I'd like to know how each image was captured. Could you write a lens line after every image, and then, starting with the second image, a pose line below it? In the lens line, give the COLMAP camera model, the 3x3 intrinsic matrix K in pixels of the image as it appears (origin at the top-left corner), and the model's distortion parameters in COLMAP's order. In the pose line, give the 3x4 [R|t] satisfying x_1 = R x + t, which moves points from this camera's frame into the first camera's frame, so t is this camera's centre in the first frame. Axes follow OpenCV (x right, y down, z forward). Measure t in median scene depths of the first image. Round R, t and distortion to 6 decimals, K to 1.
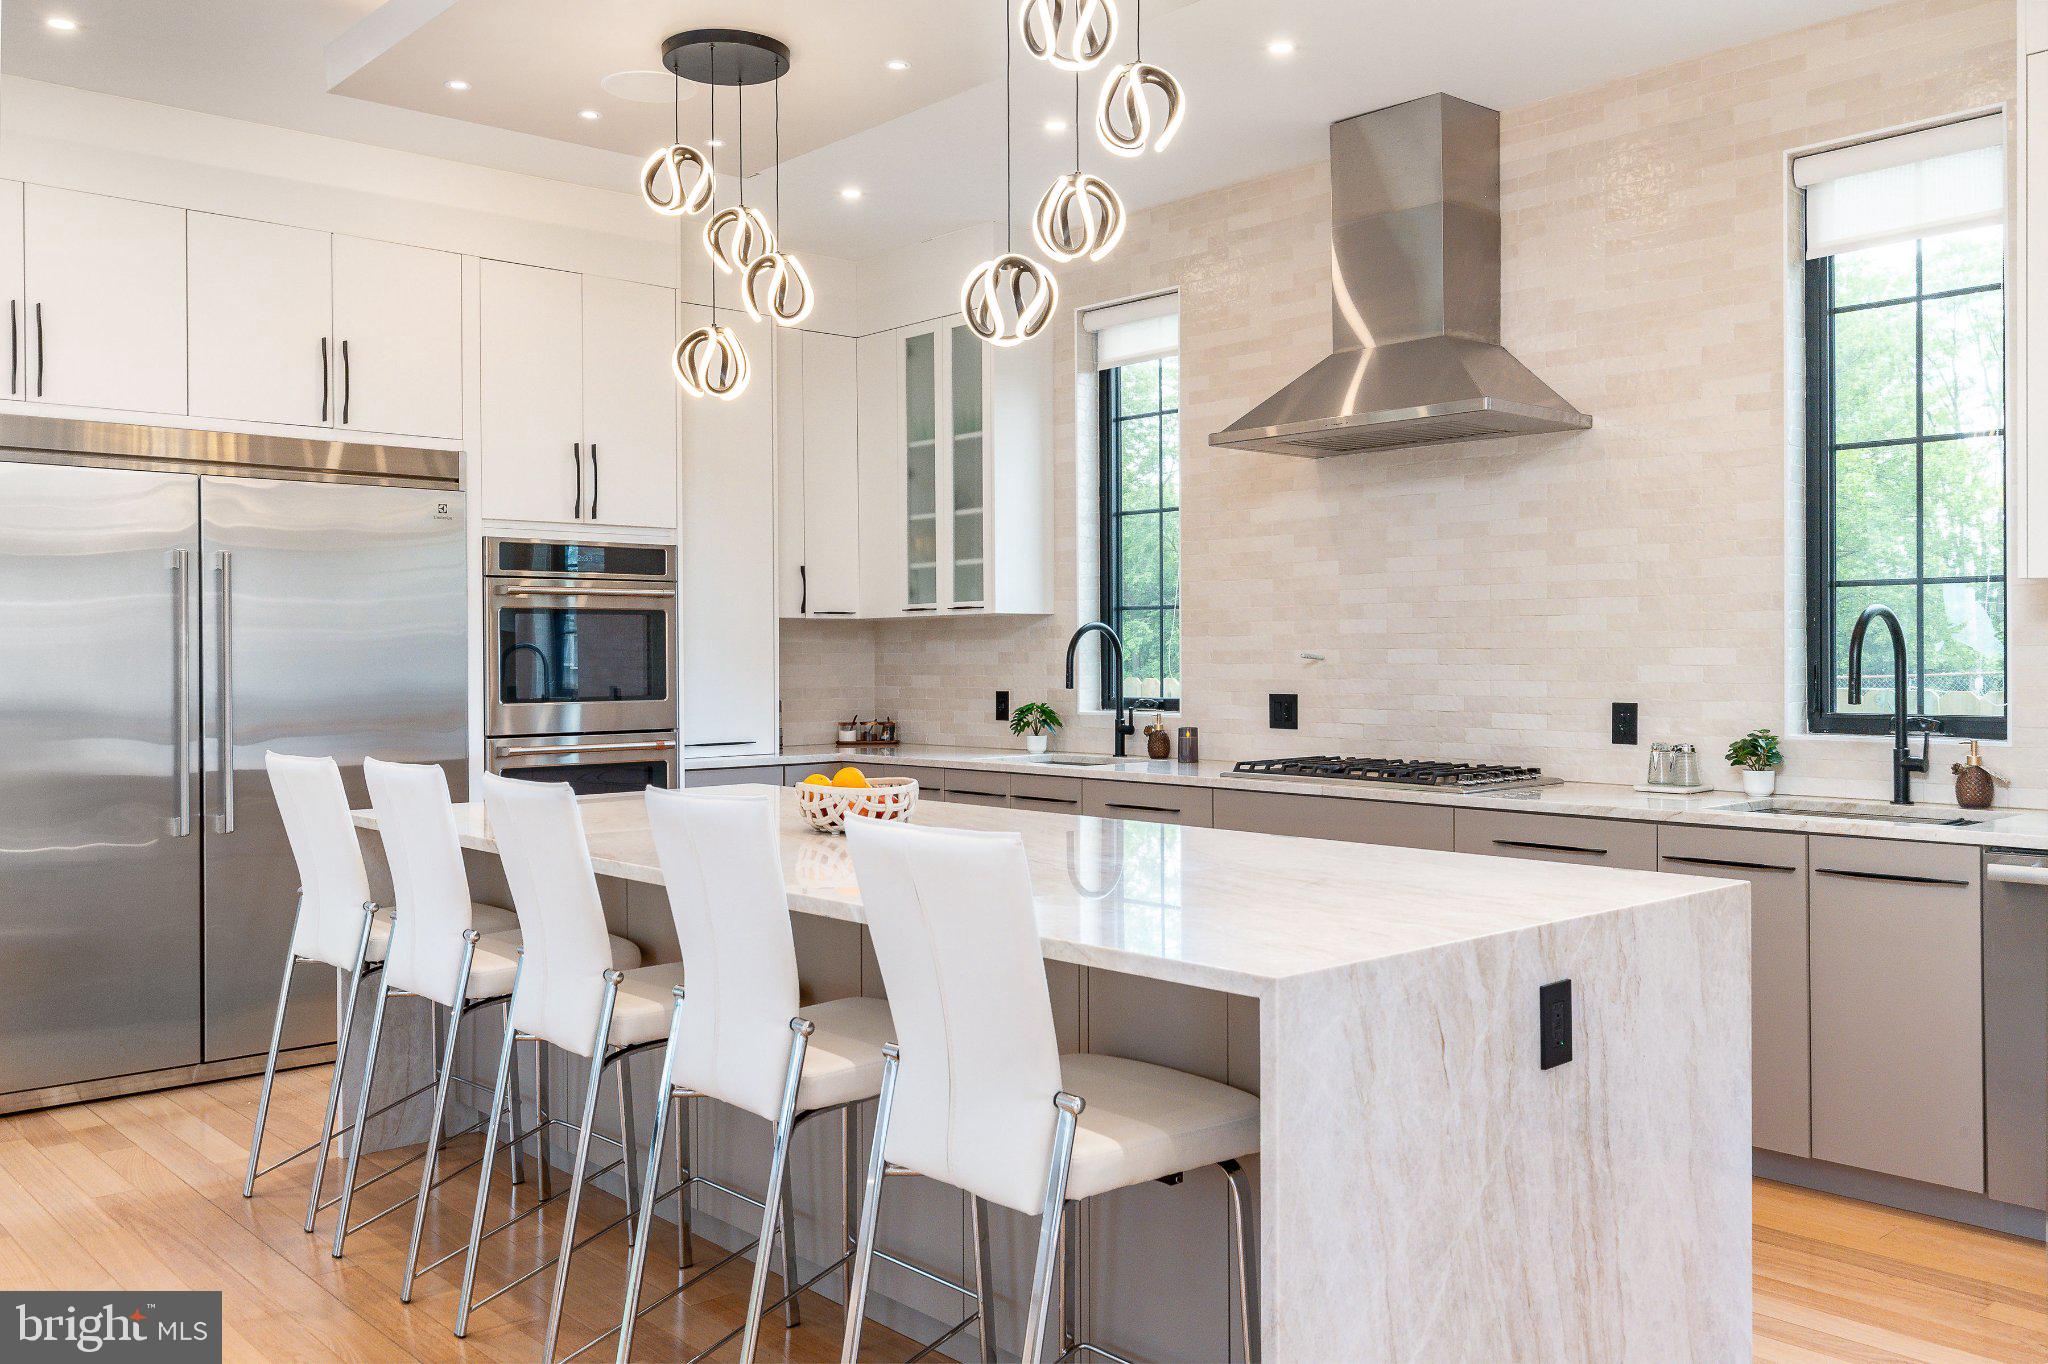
lens RADIAL K [[1672.6, 0, 1147.0], [0, 1672.6, 659.8], [0, 0, 1]] dist [0.018055, -0.057805]
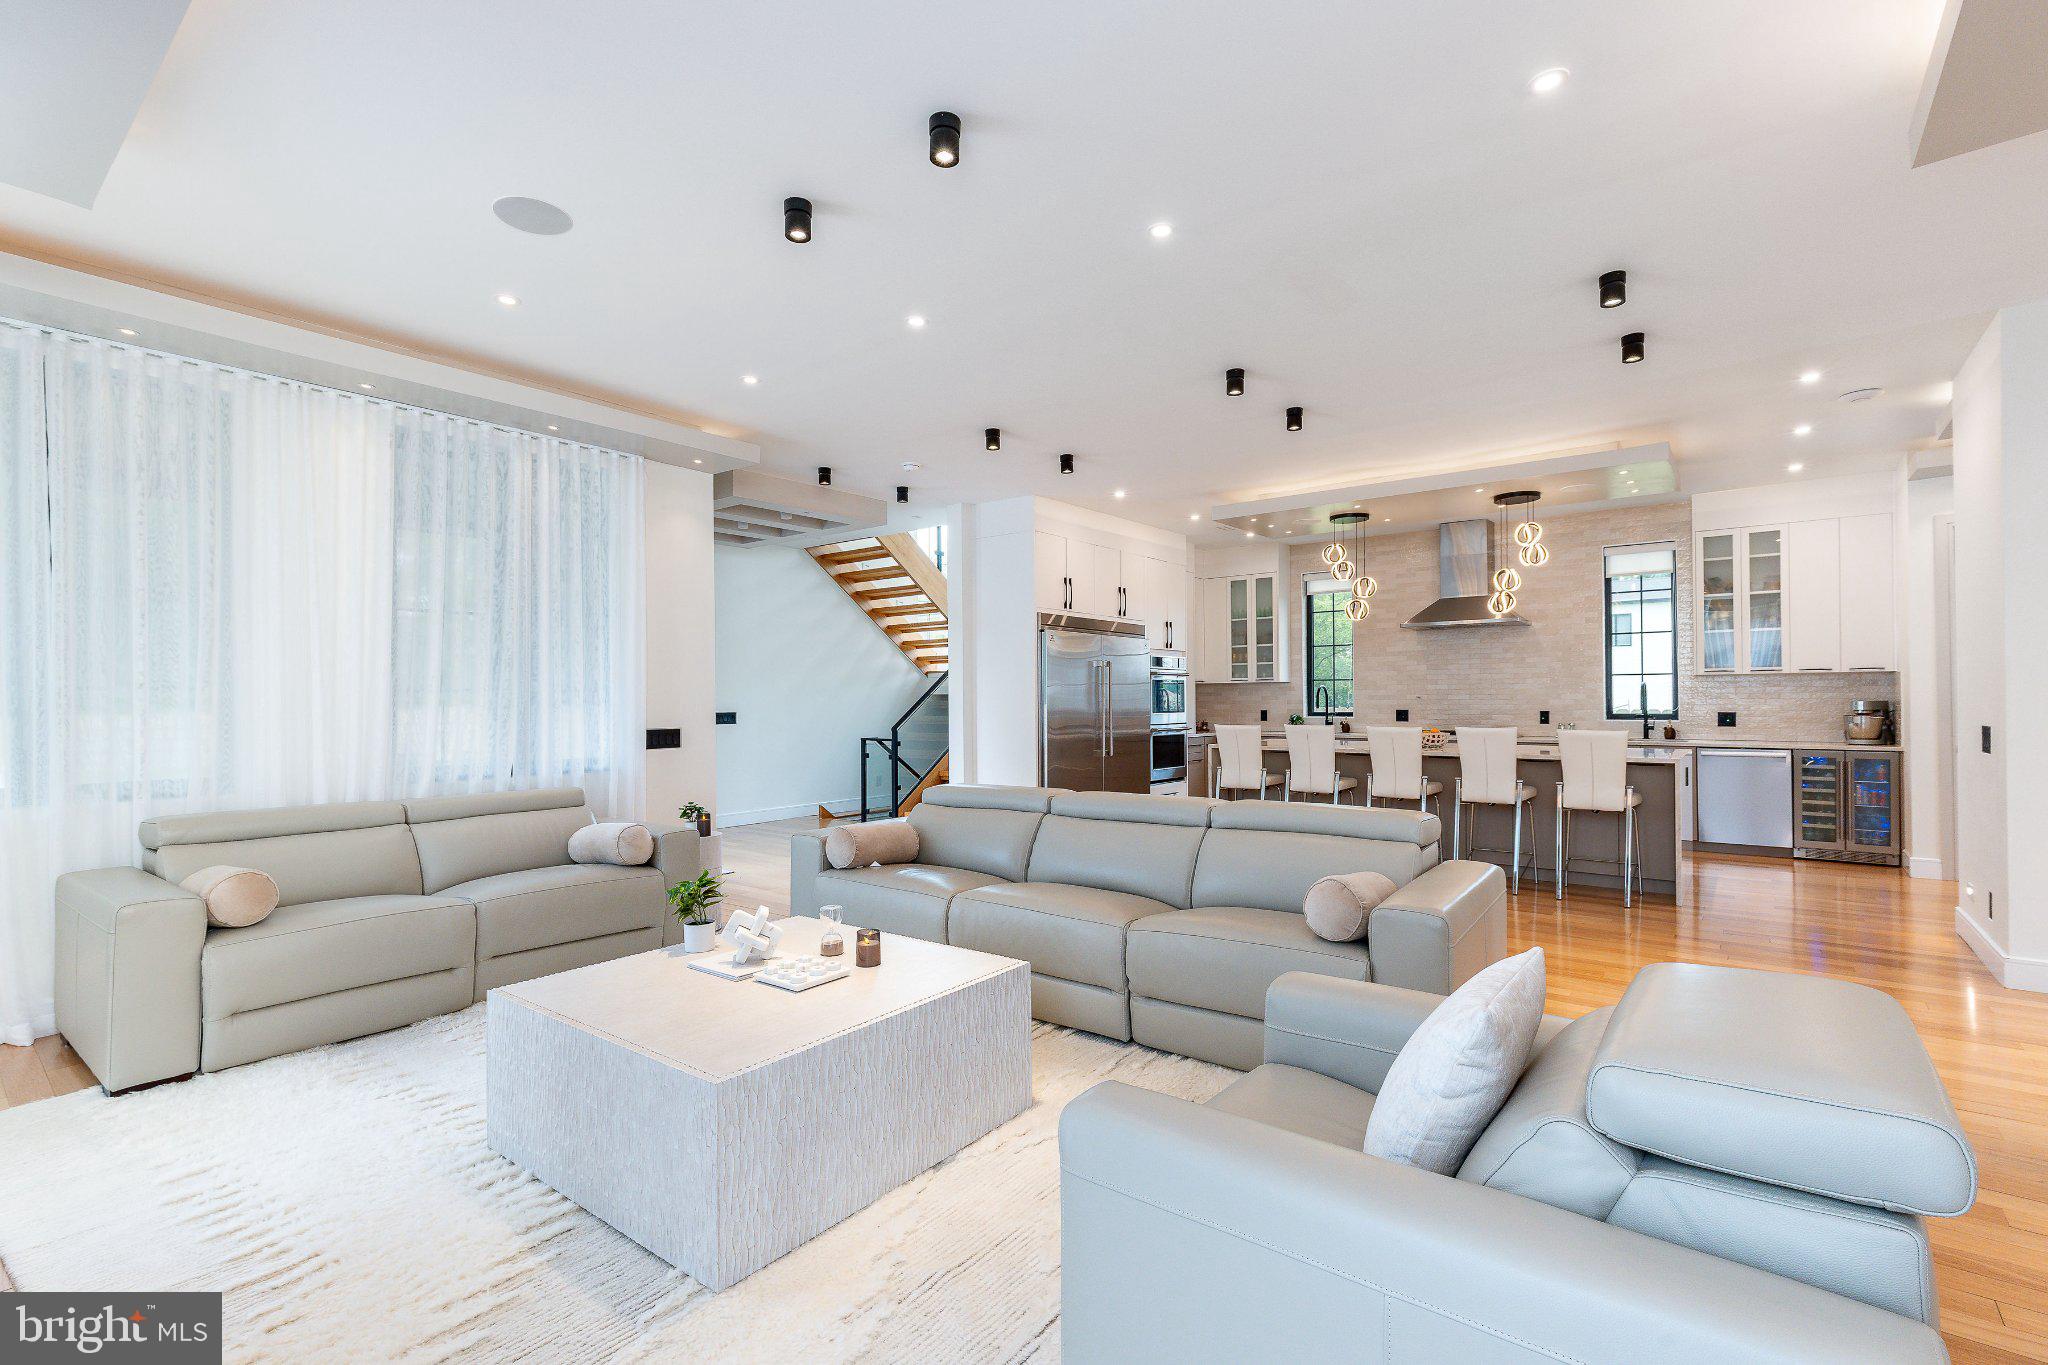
lens RADIAL K [[924.6, 0, 1030.1], [0, 924.6, 697.0], [0, 0, 1]] dist [0.001988, 0.000480]
pose [[0.986871, 0.001668, 0.161499, -0.884417], [-0.000103, 0.999953, -0.009698, 0.014729], [-0.161507, 0.009554, 0.986825, -0.540181]]
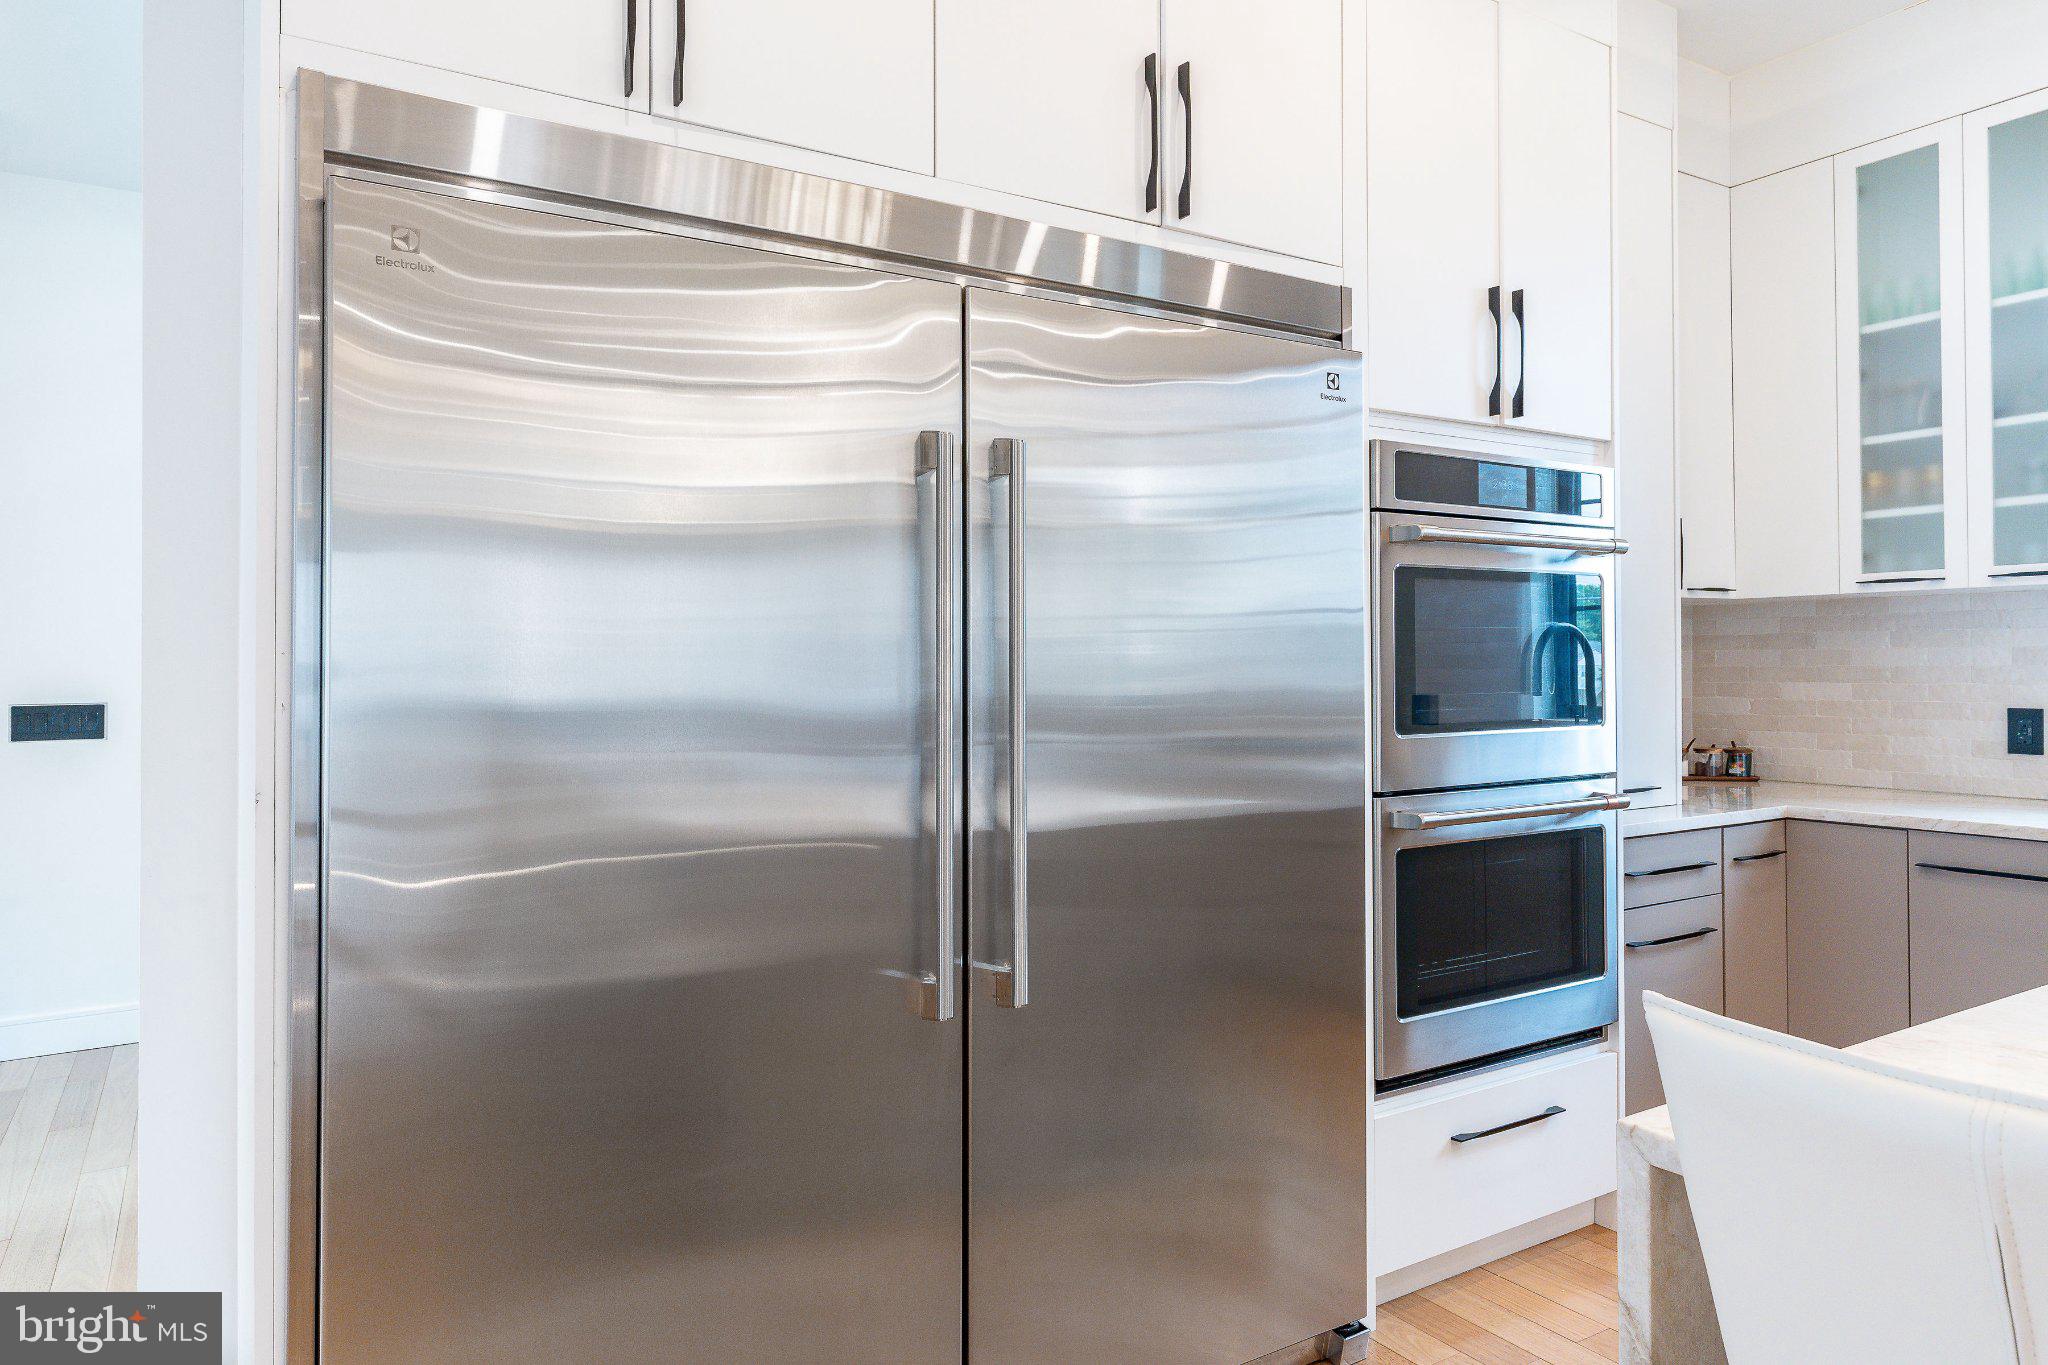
lens RADIAL K [[1117.7, 0, 1087.3], [0, 1117.7, 655.0], [0, 0, 1]] dist [0.002006, 0.000388]
pose [[0.975979, -0.001200, -0.217861, -0.425991], [-0.000950, 0.999952, -0.009766, 0.003403], [0.217863, 0.009738, 0.975931, 0.633314]]
